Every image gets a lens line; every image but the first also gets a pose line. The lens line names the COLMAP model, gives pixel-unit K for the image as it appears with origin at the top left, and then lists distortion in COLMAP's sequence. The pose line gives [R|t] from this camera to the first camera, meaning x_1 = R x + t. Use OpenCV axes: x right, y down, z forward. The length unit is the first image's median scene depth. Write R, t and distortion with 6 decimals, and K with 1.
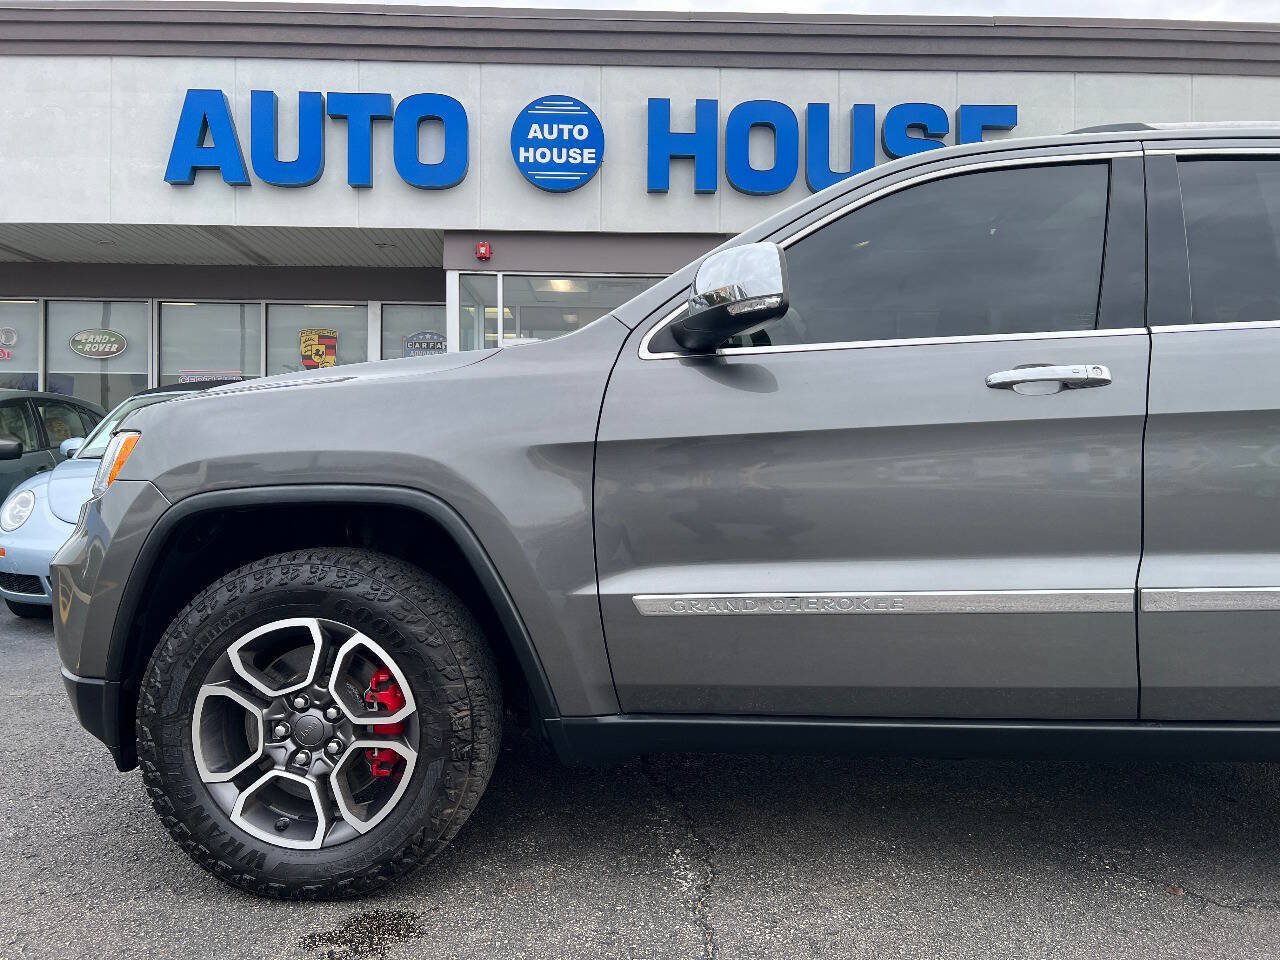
lens RADIAL K [[956.9, 0, 641.6], [0, 956.9, 487.0], [0, 0, 1]] dist [0.055124, -0.063864]
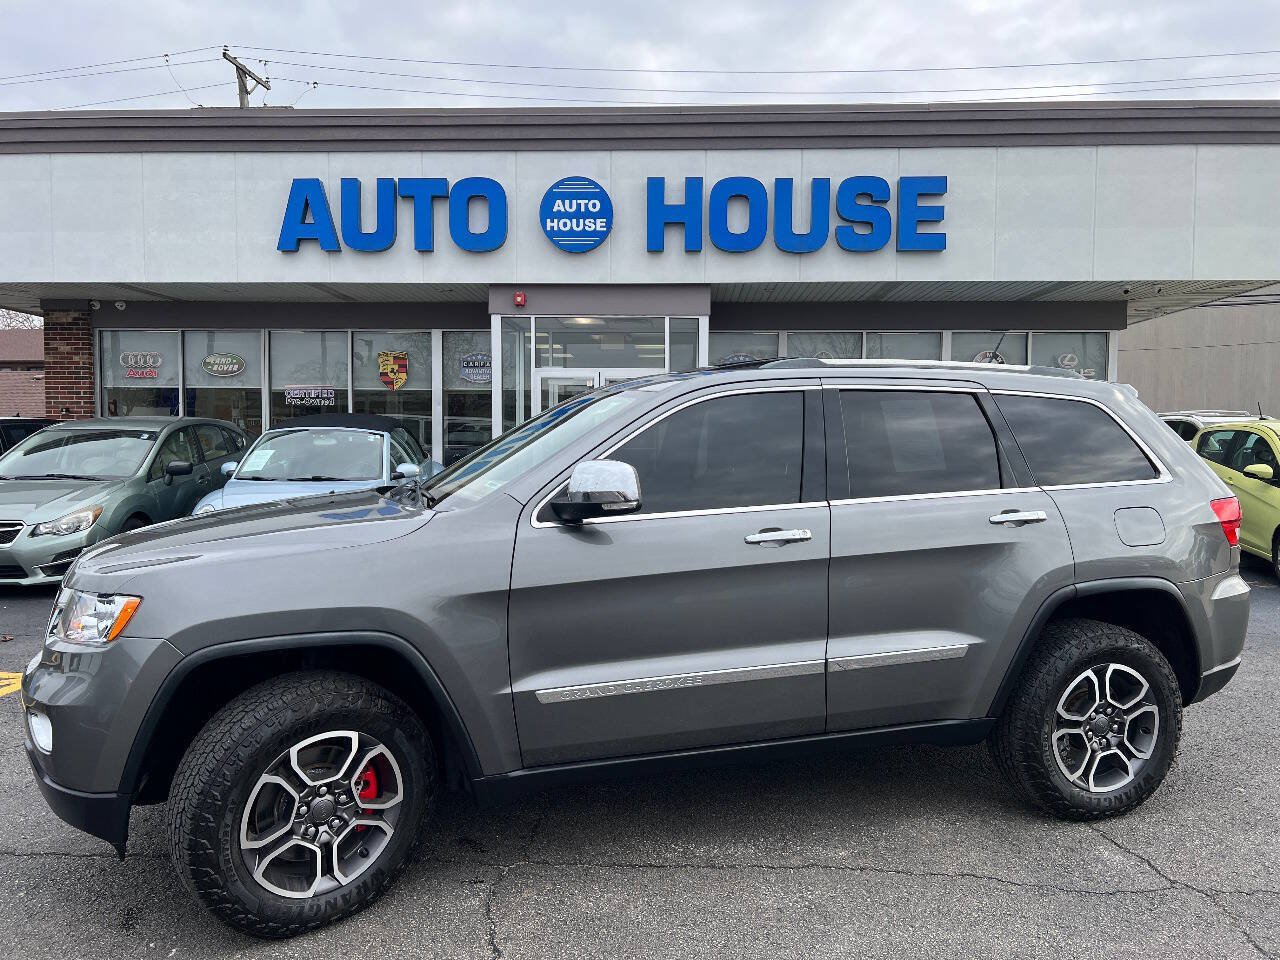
lens RADIAL K [[956.9, 0, 638.8], [0, 956.9, 488.2], [0, 0, 1]] dist [0.055124, -0.063864]
pose [[0.997523, 0.004051, -0.070228, 0.085892], [-0.000445, 0.998684, 0.051284, -0.061555], [0.070343, -0.051126, 0.996212, -0.277362]]
